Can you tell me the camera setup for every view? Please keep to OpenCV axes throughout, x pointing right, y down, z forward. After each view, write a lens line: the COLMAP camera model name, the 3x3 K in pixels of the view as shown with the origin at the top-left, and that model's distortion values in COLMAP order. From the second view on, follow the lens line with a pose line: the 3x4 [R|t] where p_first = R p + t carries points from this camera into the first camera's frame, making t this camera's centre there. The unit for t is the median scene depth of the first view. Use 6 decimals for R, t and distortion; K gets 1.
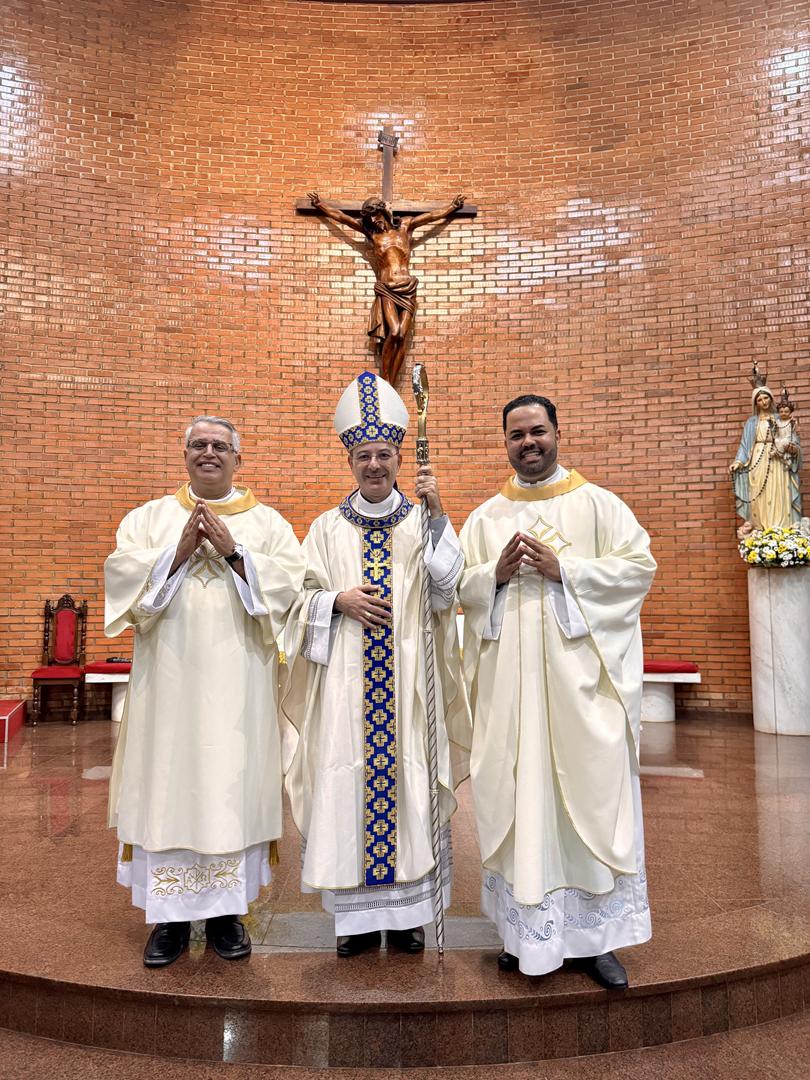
lens RADIAL K [[769.5, 0, 398.7], [0, 769.5, 541.1], [0, 0, 1]] dist [0.005237, -0.018777]
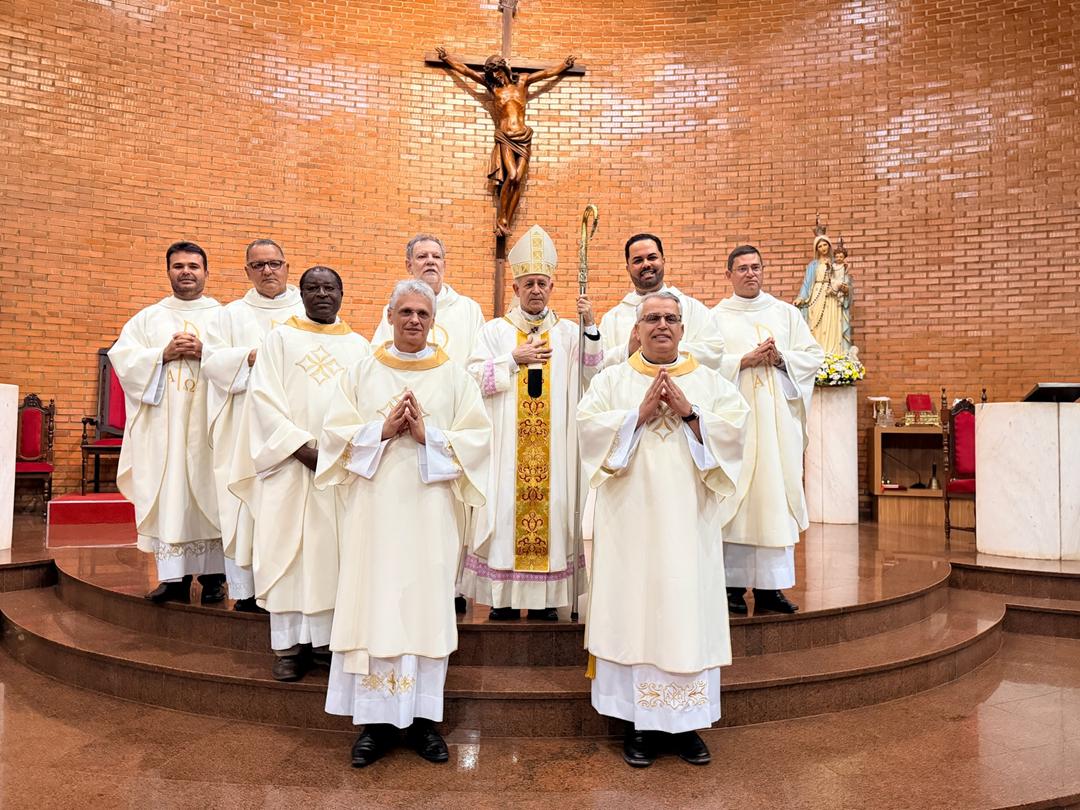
lens RADIAL K [[761.8, 0, 534.0], [0, 761.8, 407.1], [0, 0, 1]] dist [0.009639, -0.026387]
pose [[0.997631, 0.019603, 0.065940, -0.039312], [-0.022011, 0.999110, 0.035995, 0.028016], [-0.065176, -0.037361, 0.997174, -0.136797]]
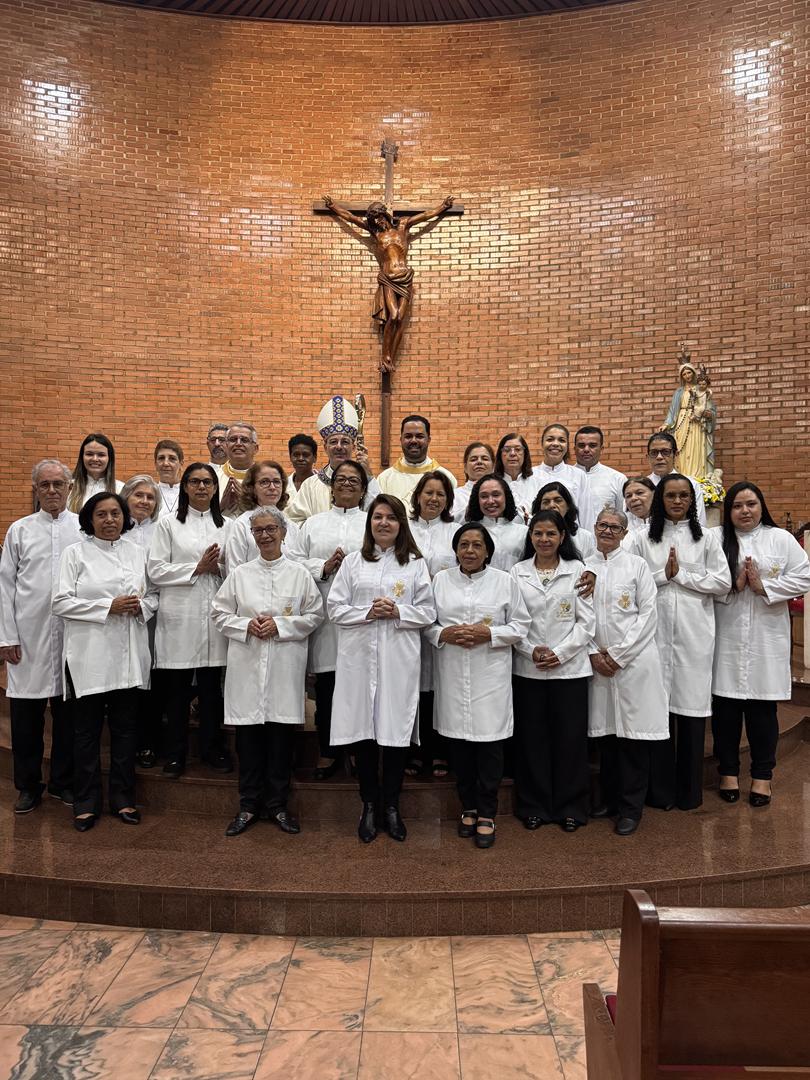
lens RADIAL K [[769.5, 0, 407.4], [0, 769.5, 547.3], [0, 0, 1]] dist [0.005237, -0.018777]
pose [[0.999459, 0.004305, -0.032594, 0.057100], [-0.001626, 0.996649, 0.081777, -0.004959], [0.032837, -0.081680, 0.996118, -0.243154]]
